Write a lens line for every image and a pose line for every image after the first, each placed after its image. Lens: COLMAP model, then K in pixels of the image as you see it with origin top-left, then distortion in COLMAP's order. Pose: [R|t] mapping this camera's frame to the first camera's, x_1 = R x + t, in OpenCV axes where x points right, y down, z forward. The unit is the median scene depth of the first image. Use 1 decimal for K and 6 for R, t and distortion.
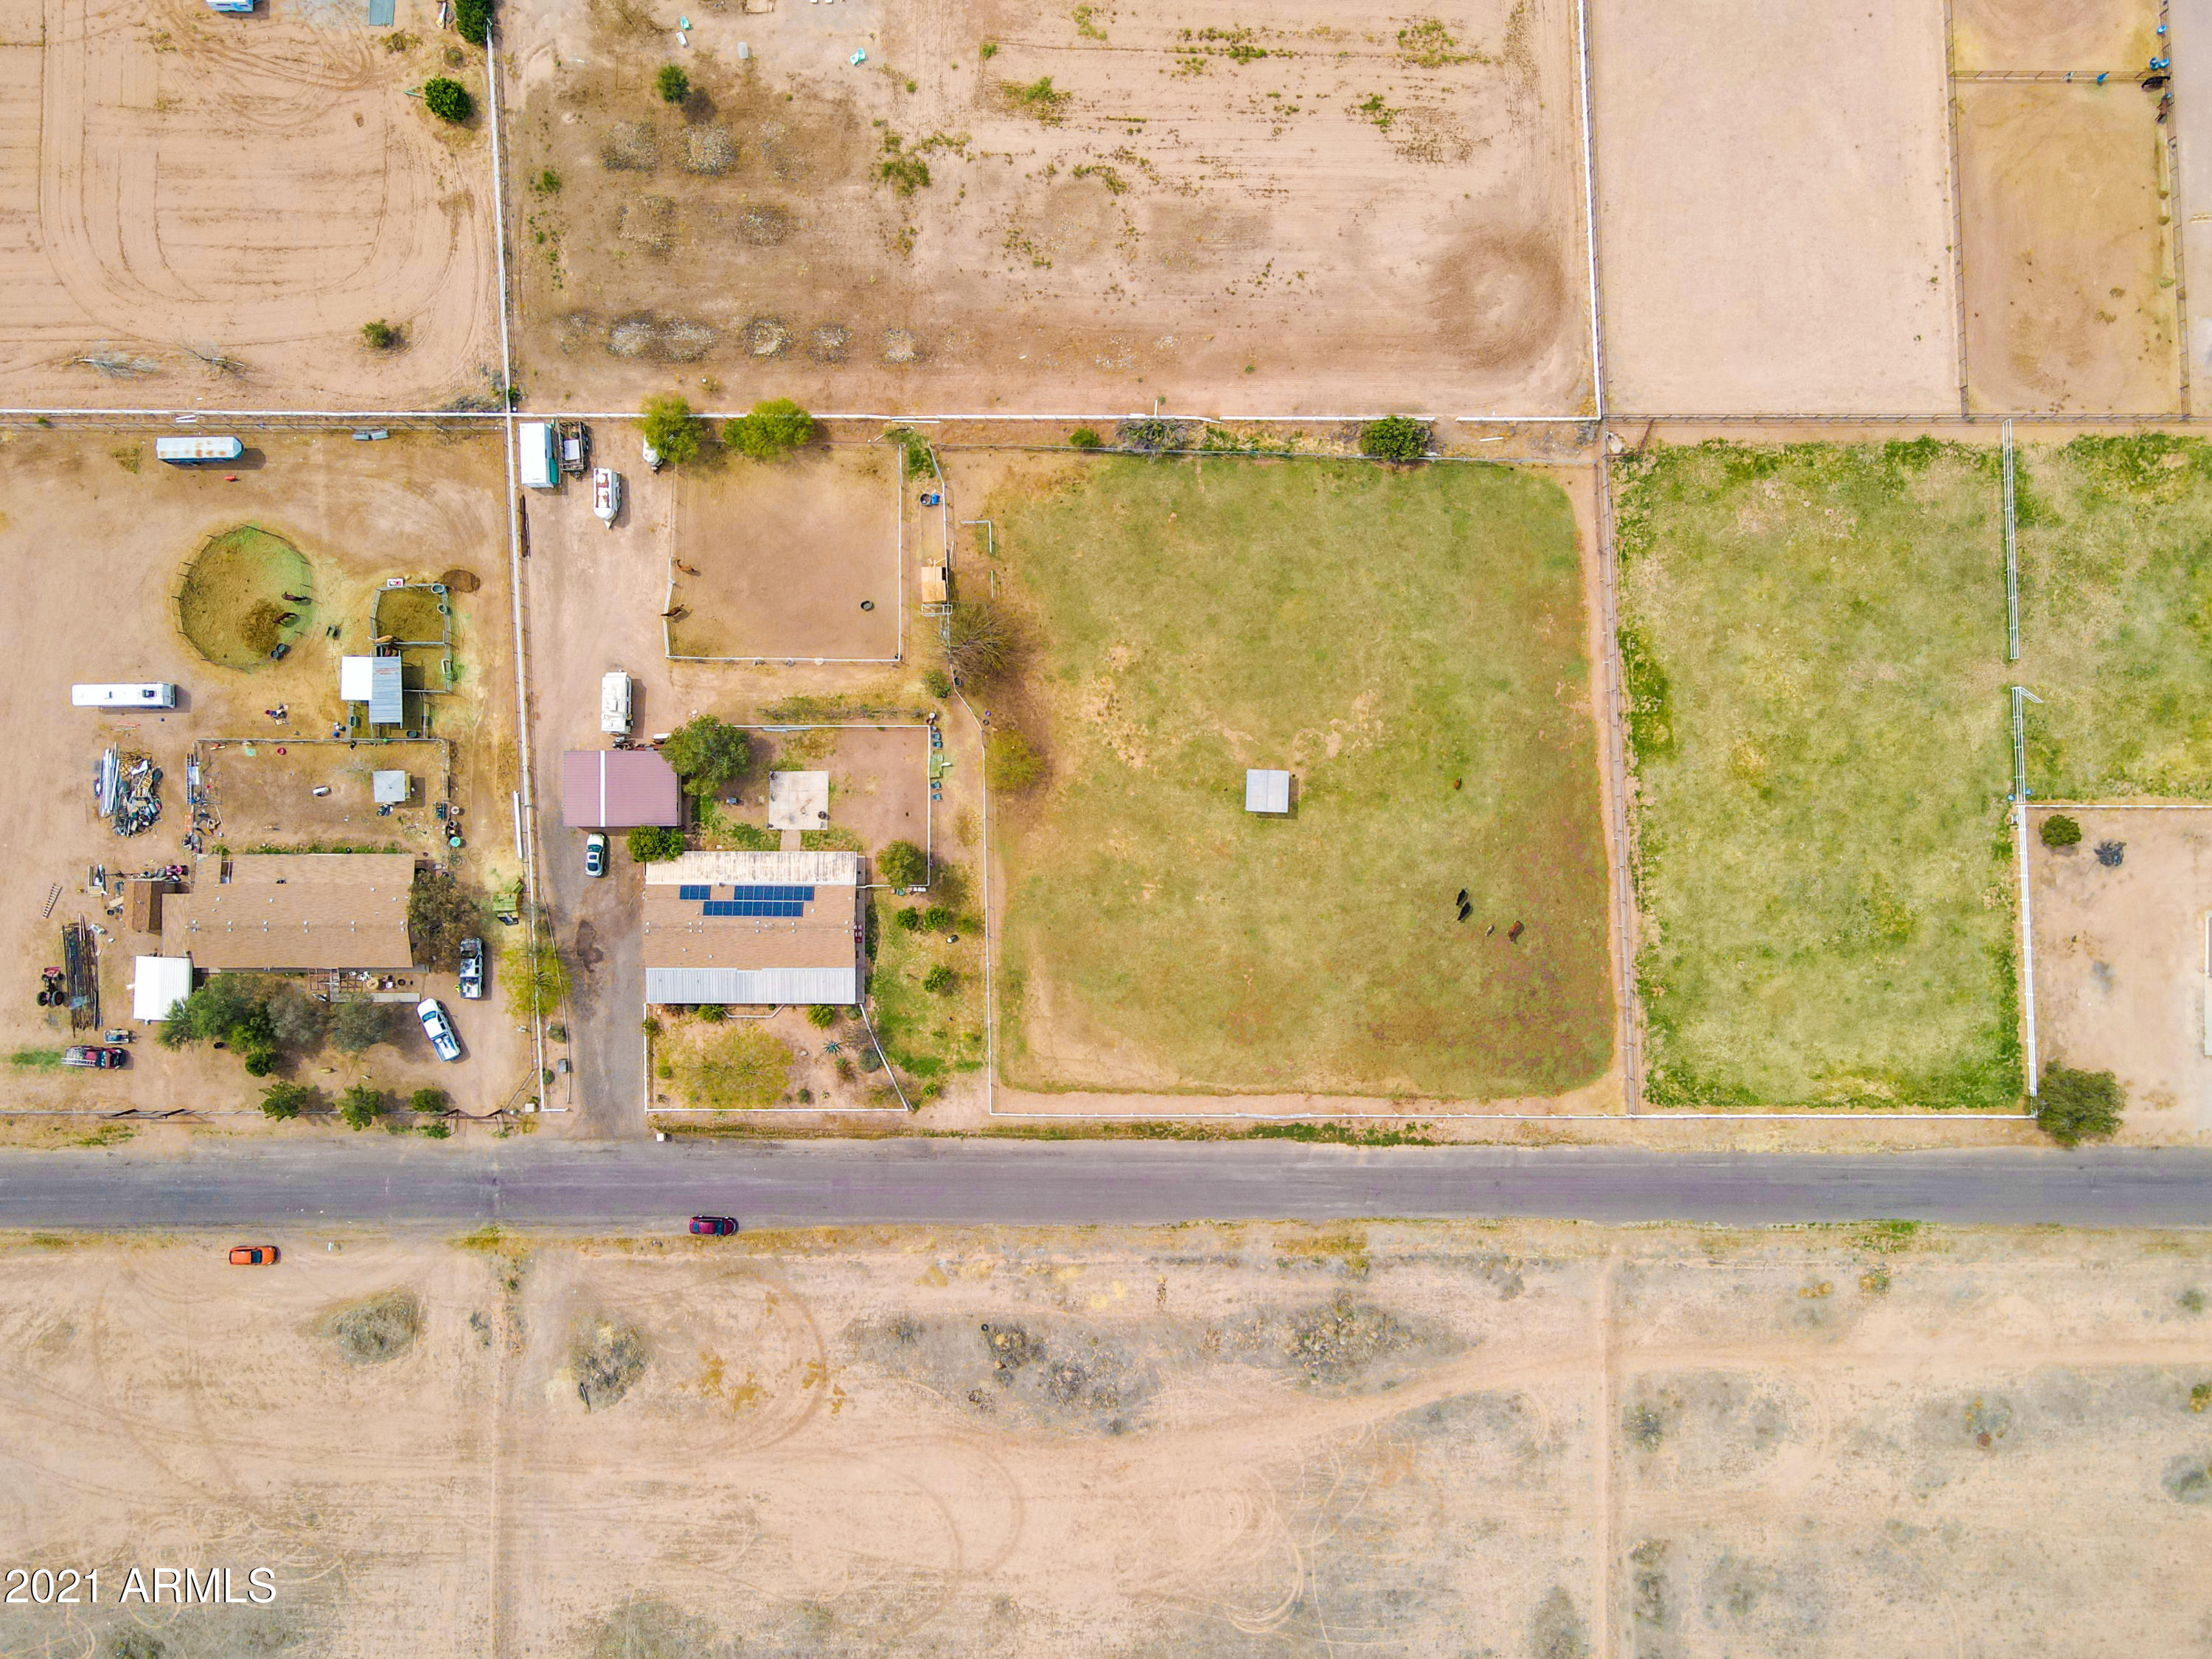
lens RADIAL K [[1627.8, 0, 1096.2], [0, 1627.8, 828.4], [0, 0, 1]] dist [-0.001744, 0.026320]
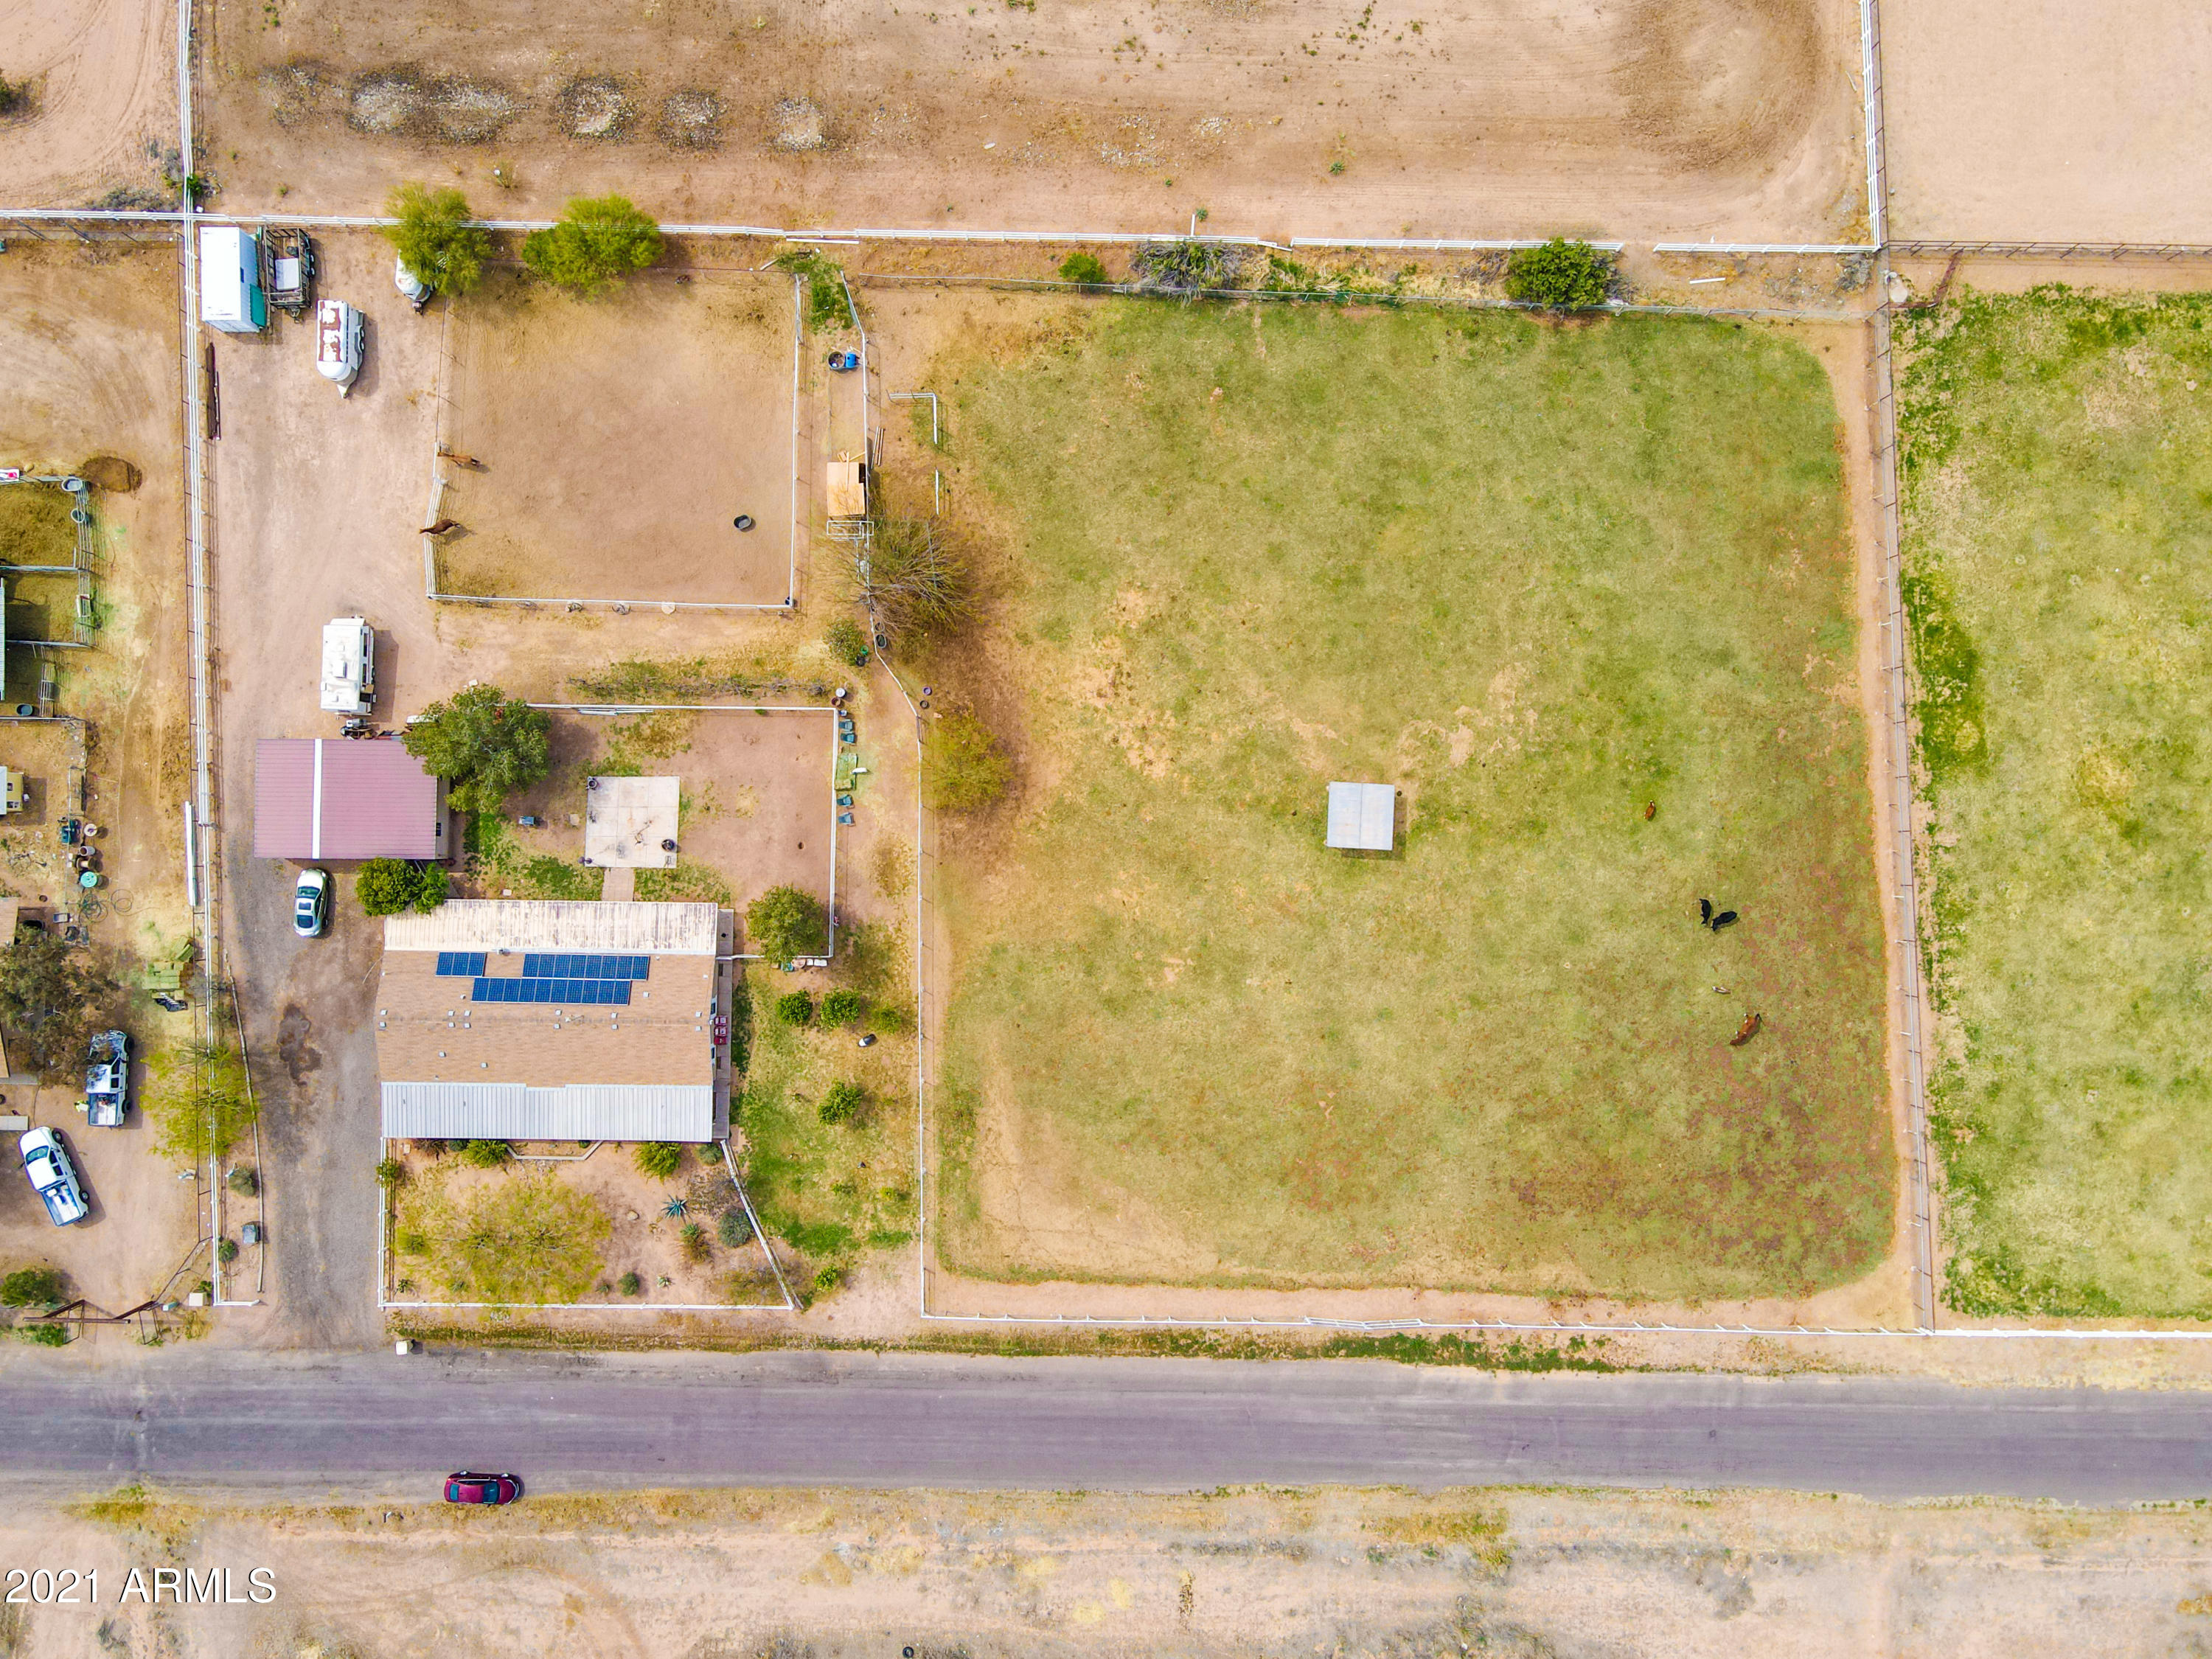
lens RADIAL K [[1627.8, 0, 1087.7], [0, 1627.8, 833.7], [0, 0, 1]] dist [-0.001744, 0.026320]
pose [[0.999914, 0.012533, 0.003865, -0.004742], [-0.012441, 0.999659, -0.022949, 0.000092], [-0.004152, 0.022899, 0.999729, 0.354621]]
